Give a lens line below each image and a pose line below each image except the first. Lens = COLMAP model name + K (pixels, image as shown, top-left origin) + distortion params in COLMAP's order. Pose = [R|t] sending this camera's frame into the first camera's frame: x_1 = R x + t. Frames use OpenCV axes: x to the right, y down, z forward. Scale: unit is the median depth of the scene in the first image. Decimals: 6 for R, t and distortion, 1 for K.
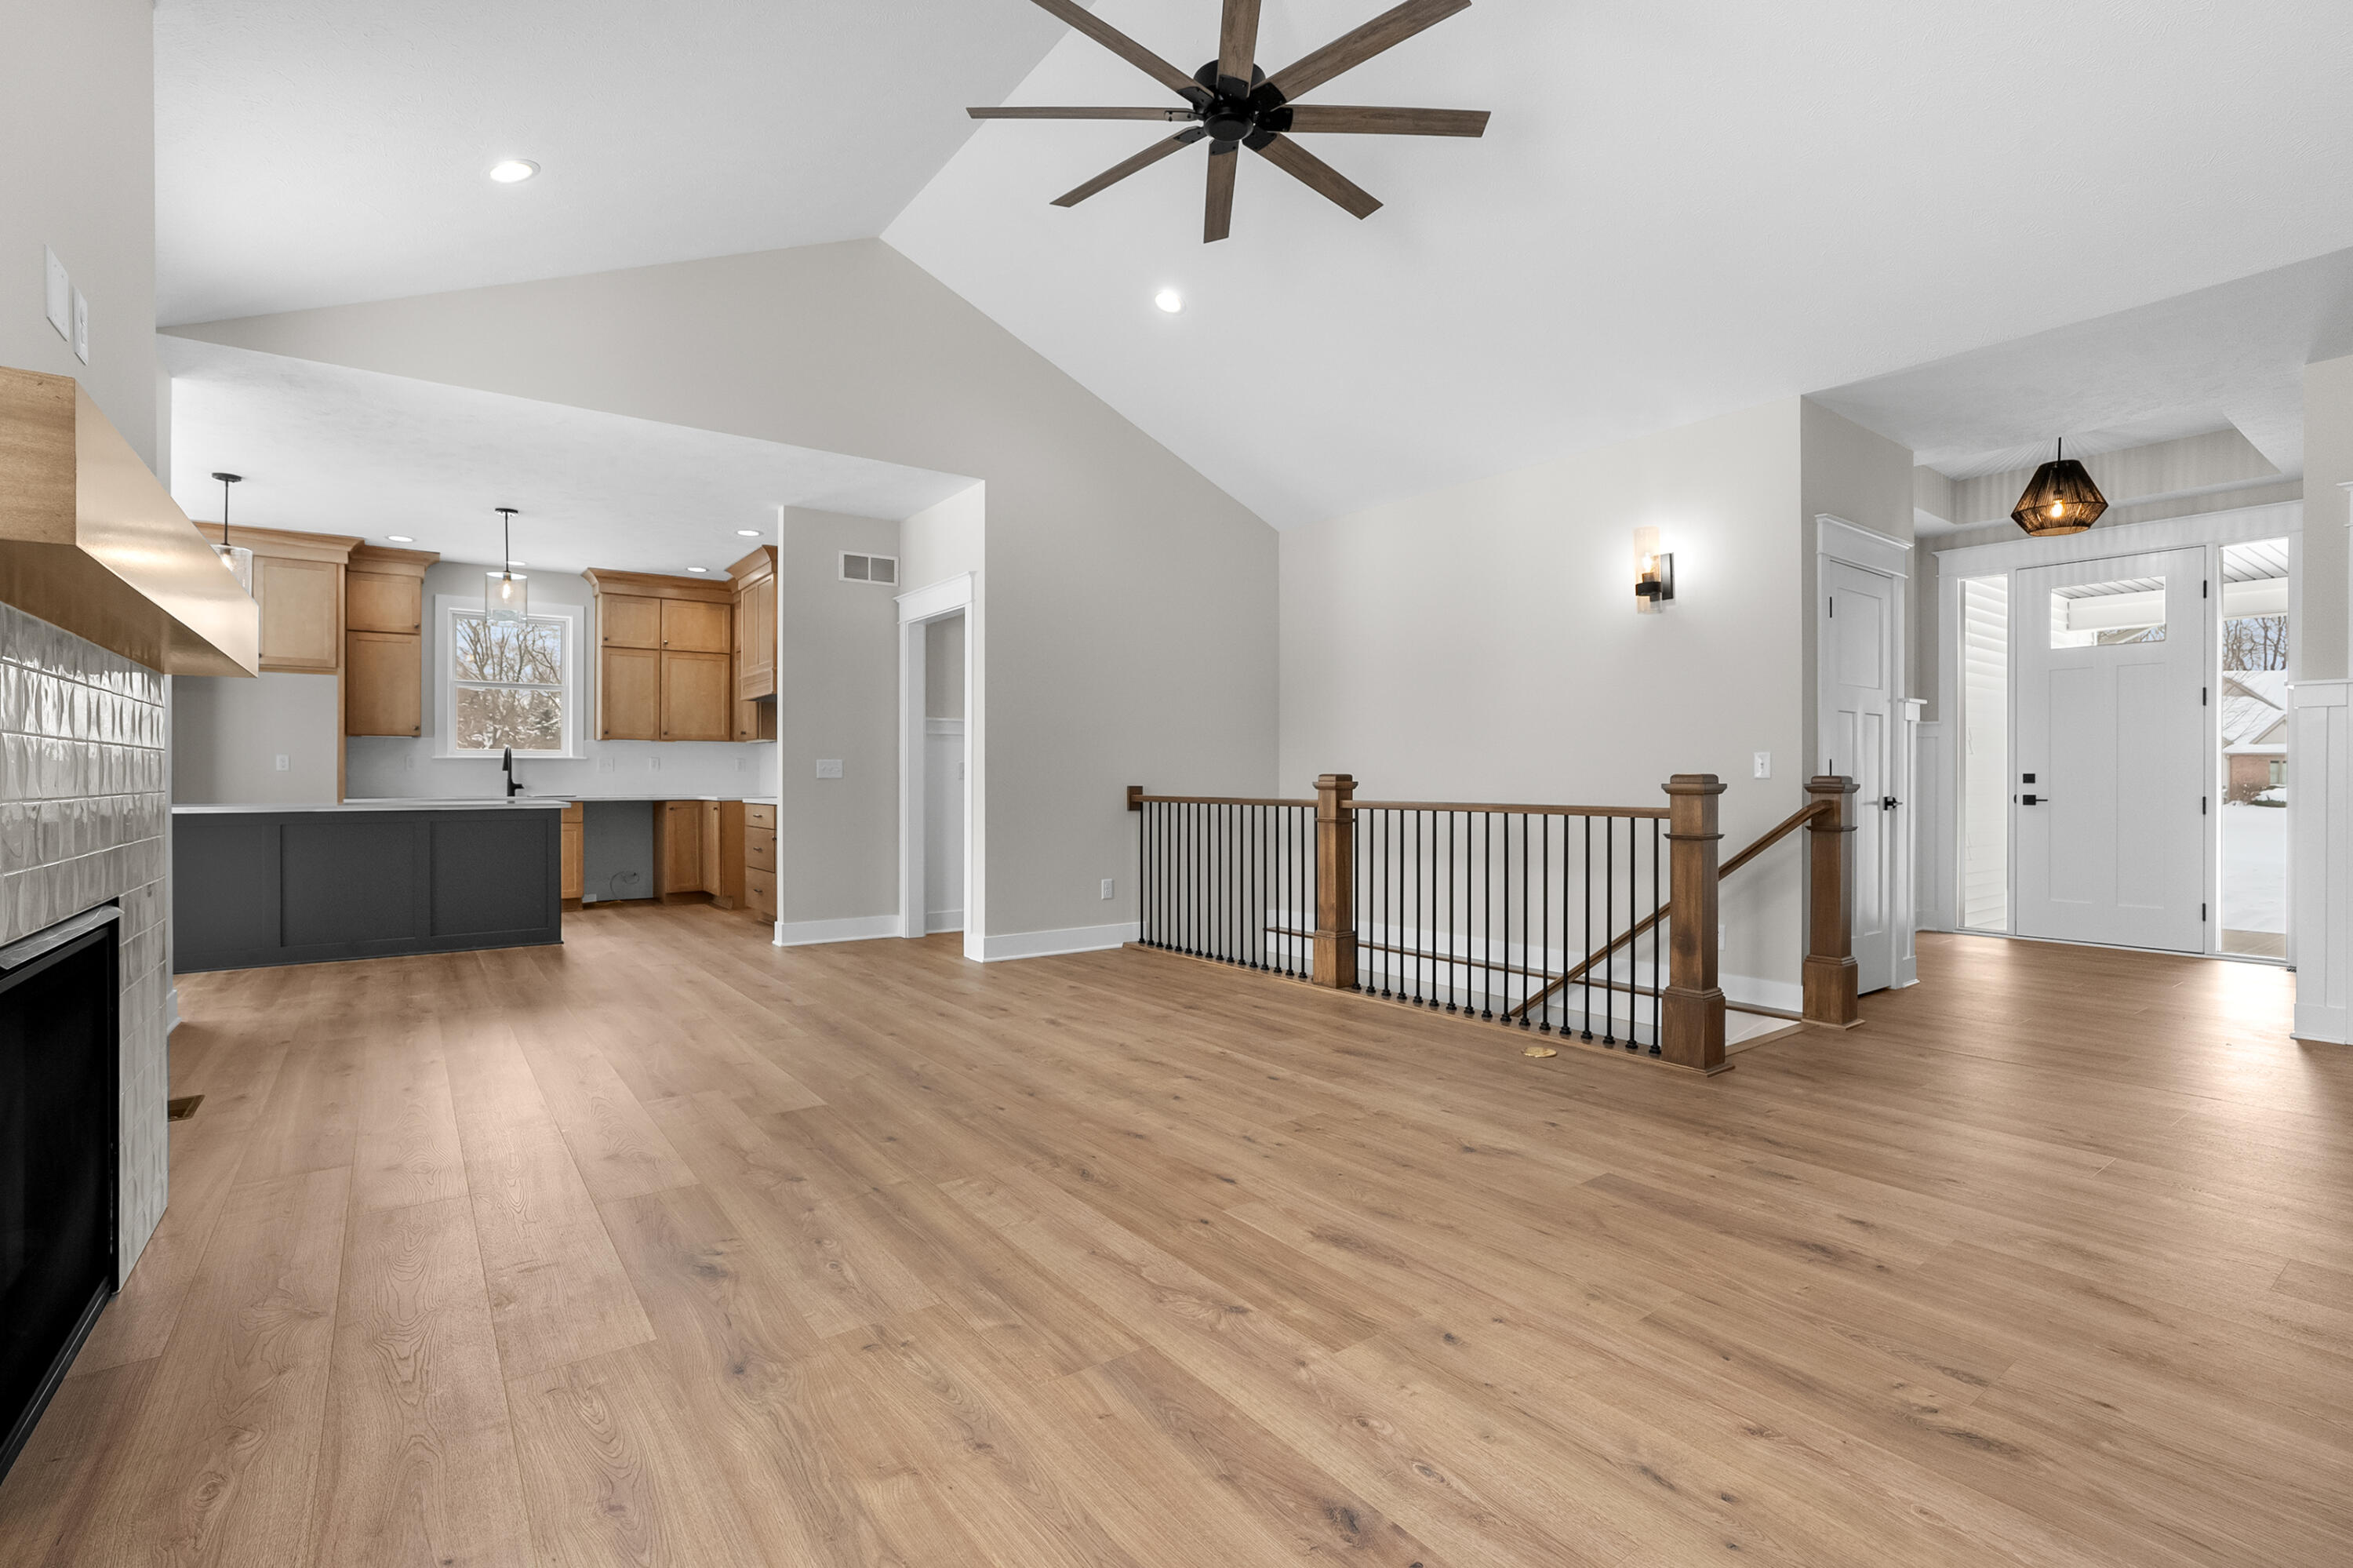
lens RADIAL K [[1098.3, 0, 1160.7], [0, 1098.3, 779.0], [0, 0, 1]] dist [-0.035186, 0.021024]
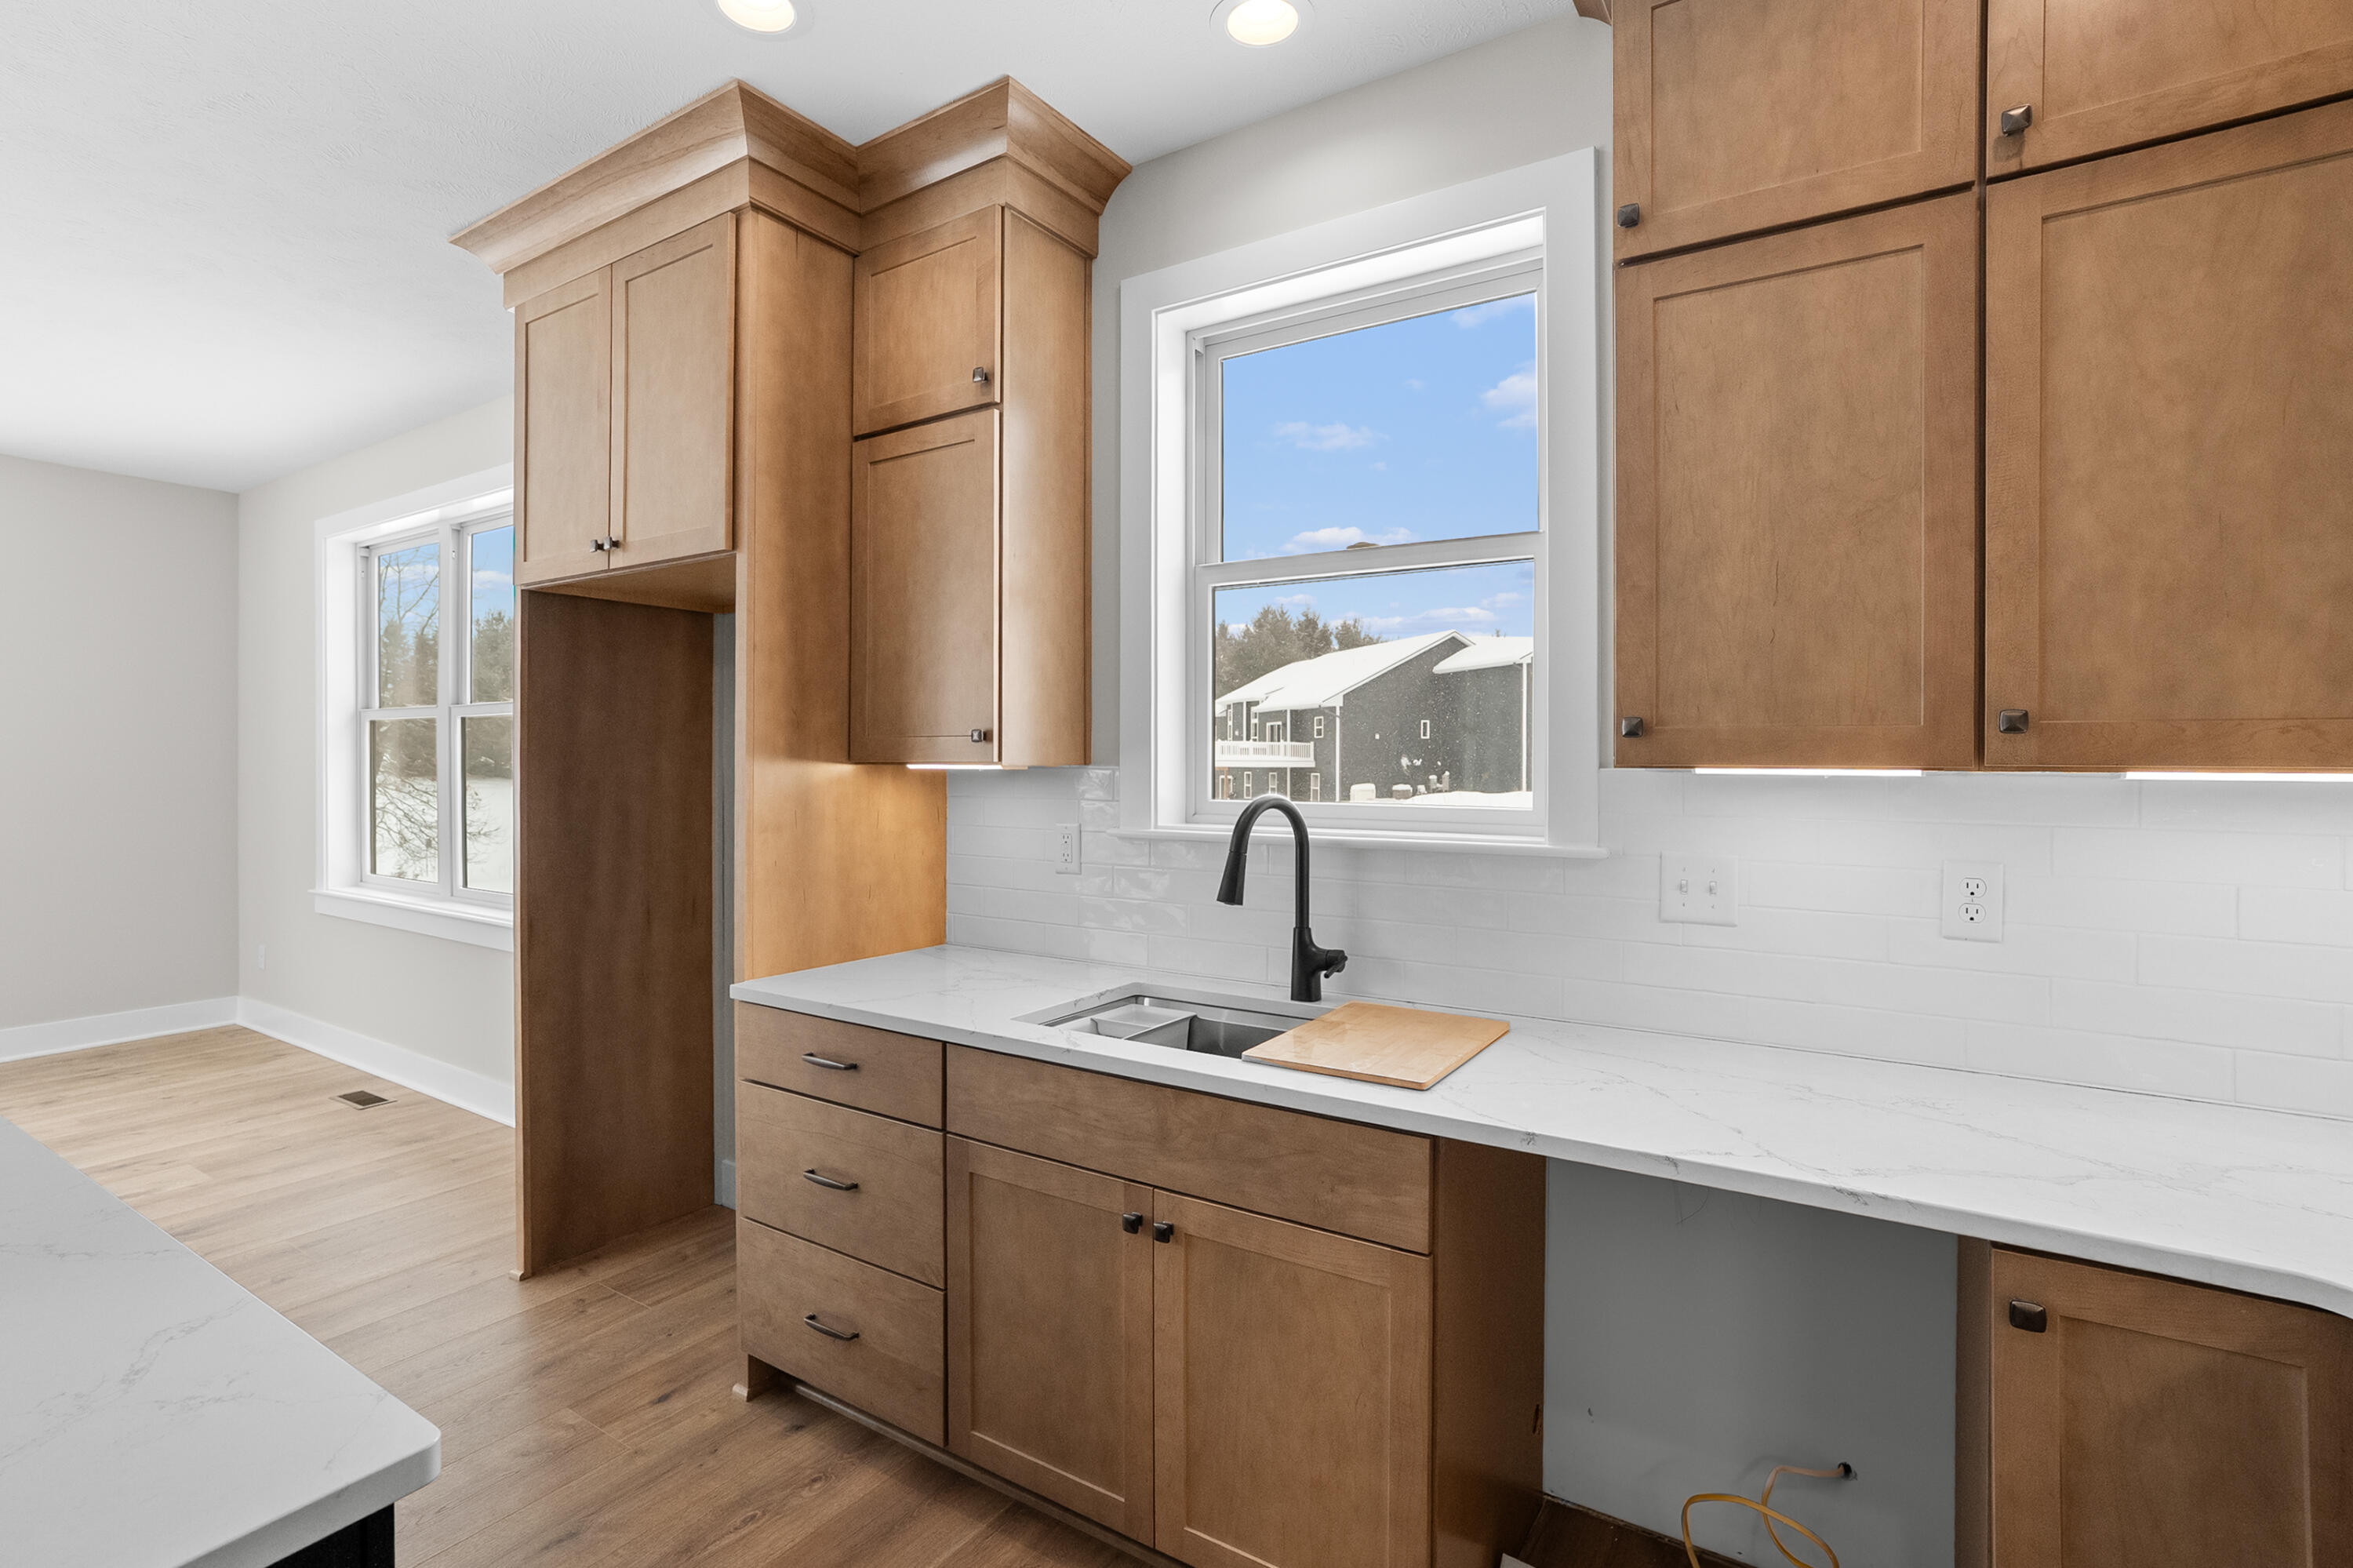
lens RADIAL K [[1082.1, 0, 1174.5], [0, 1082.1, 760.6], [0, 0, 1]] dist [-0.037028, 0.018410]
pose [[0.326942, -0.002257, -0.945042, -0.508802], [-0.002774, 0.999991, -0.003348, -0.051220], [0.945040, 0.003716, 0.326933, 1.214175]]
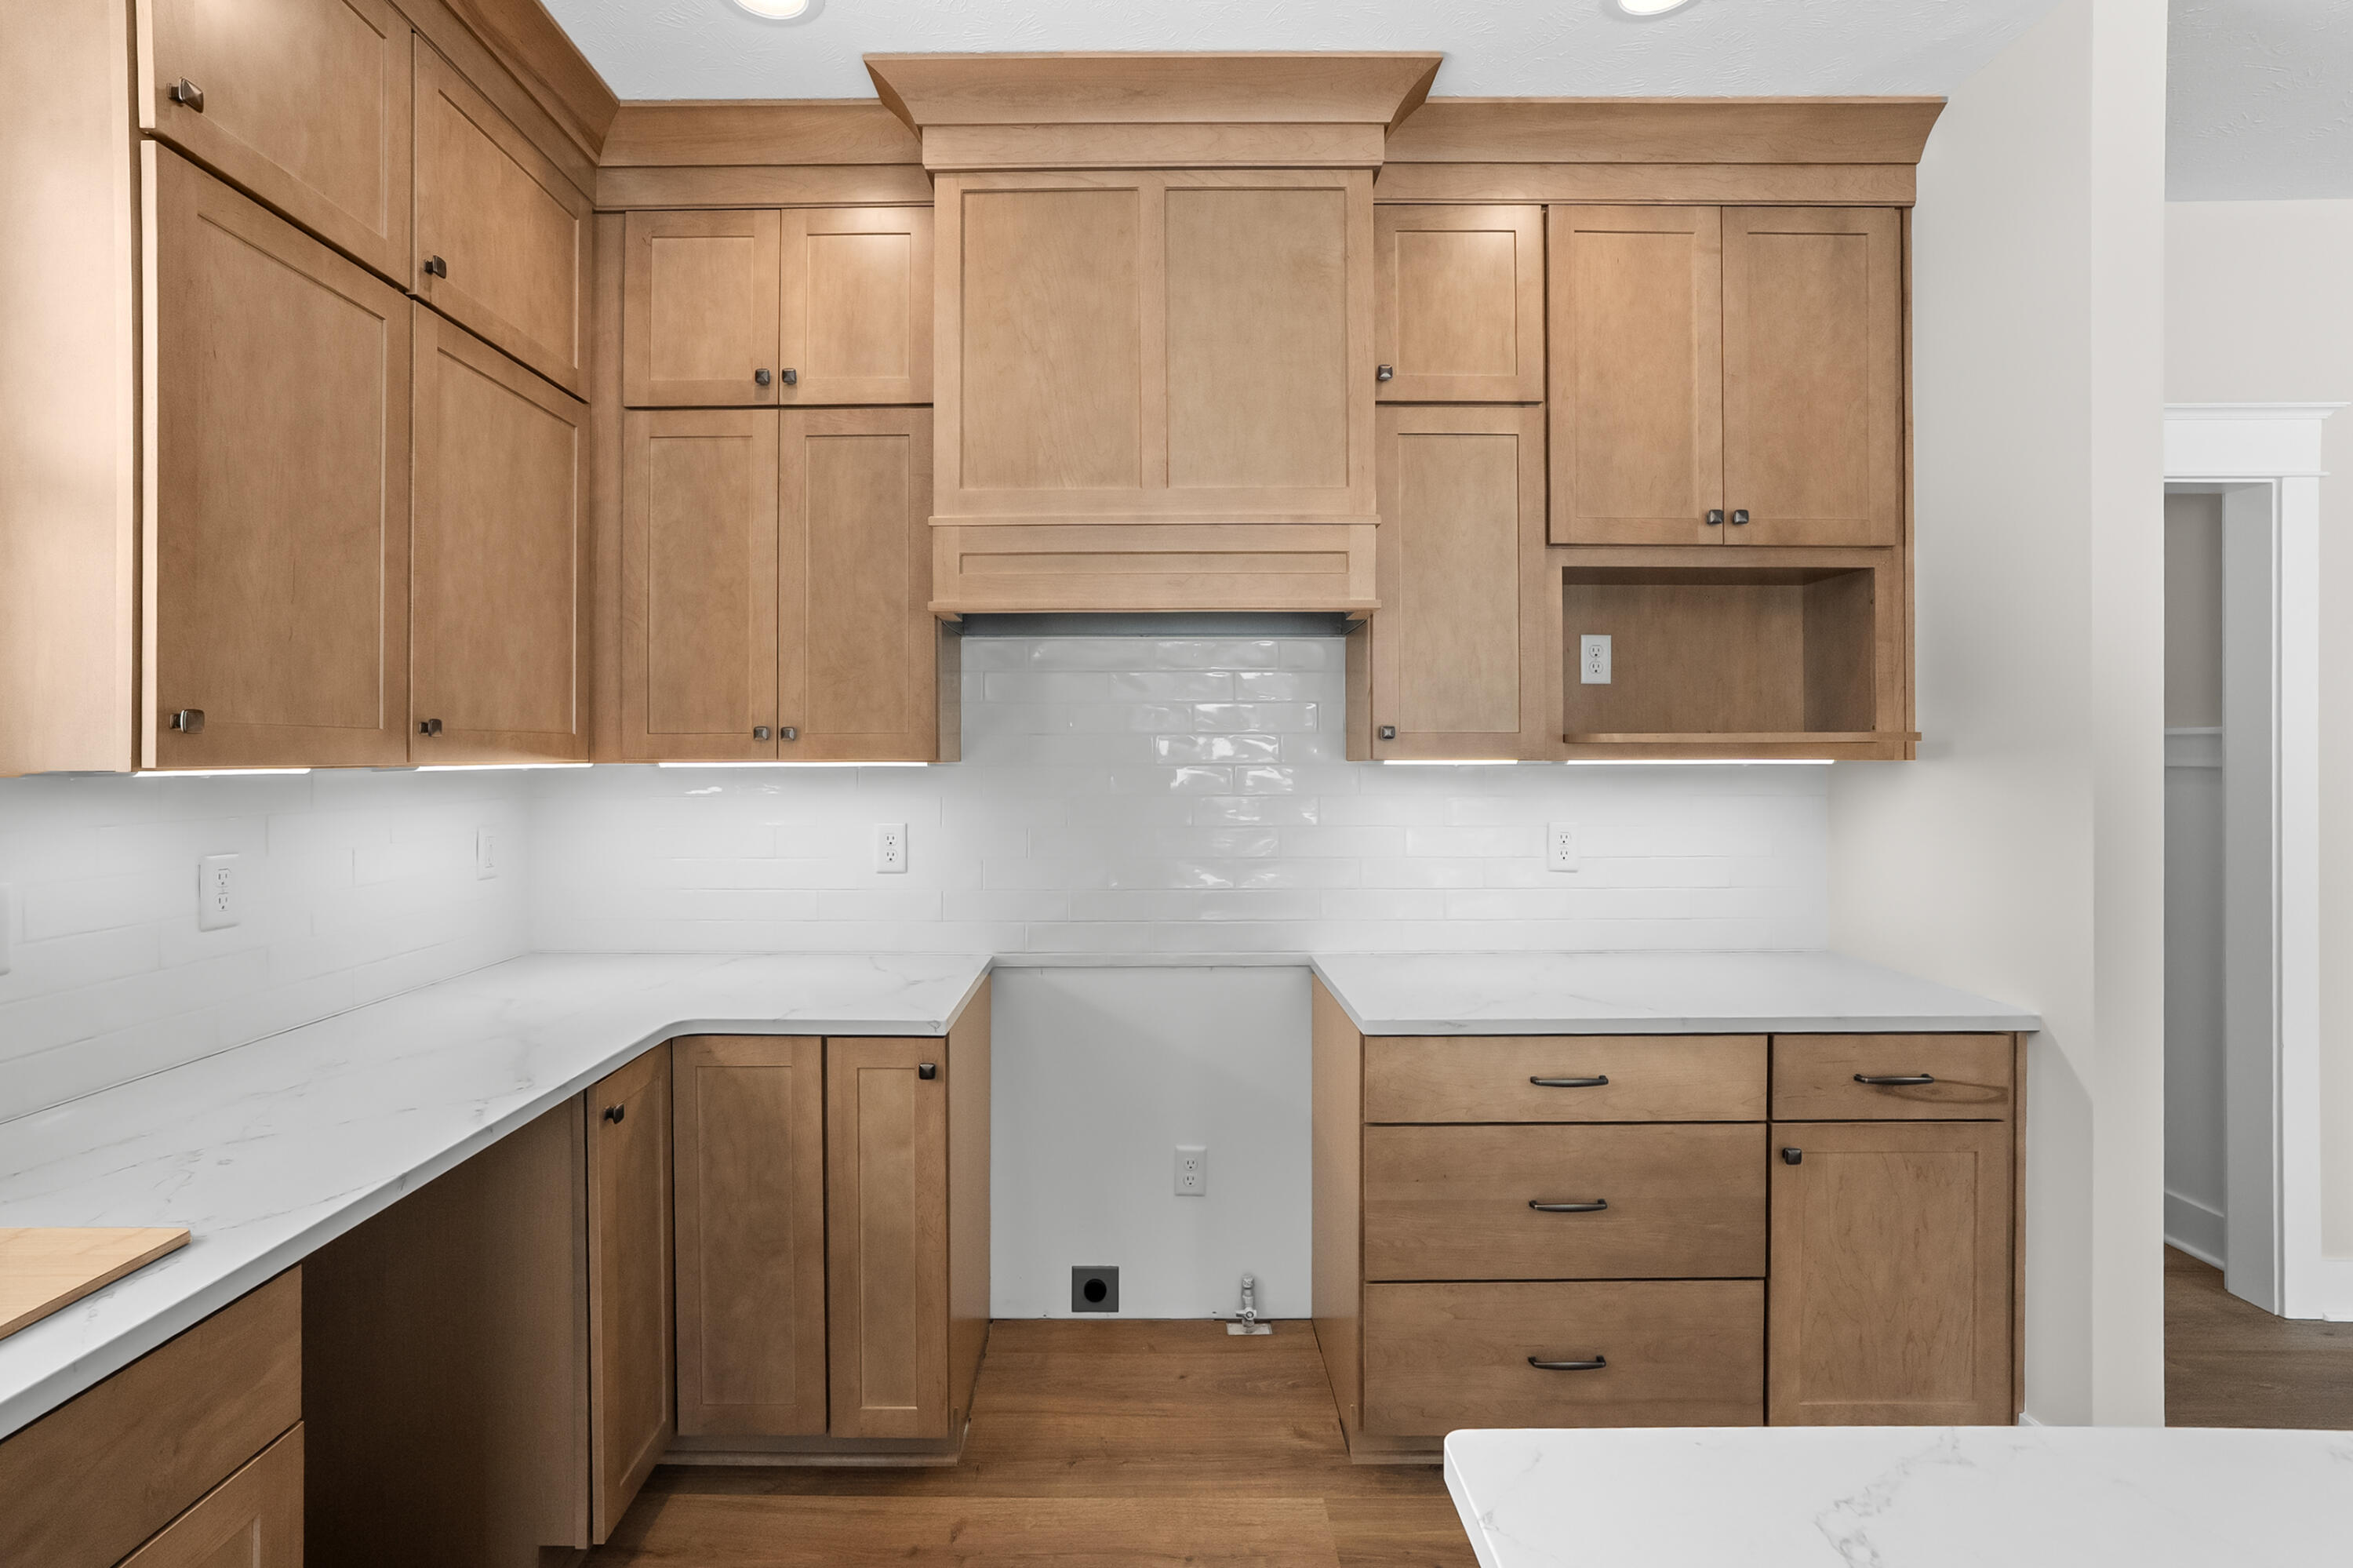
lens RADIAL K [[1065.8, 0, 1122.0], [0, 1065.8, 752.6], [0, 0, 1]] dist [-0.023886, 0.000341]
pose [[0.632712, -0.005308, 0.774369, -0.753330], [0.004769, 0.999984, 0.002959, -0.053866], [-0.774372, 0.001821, 0.632728, 1.131496]]
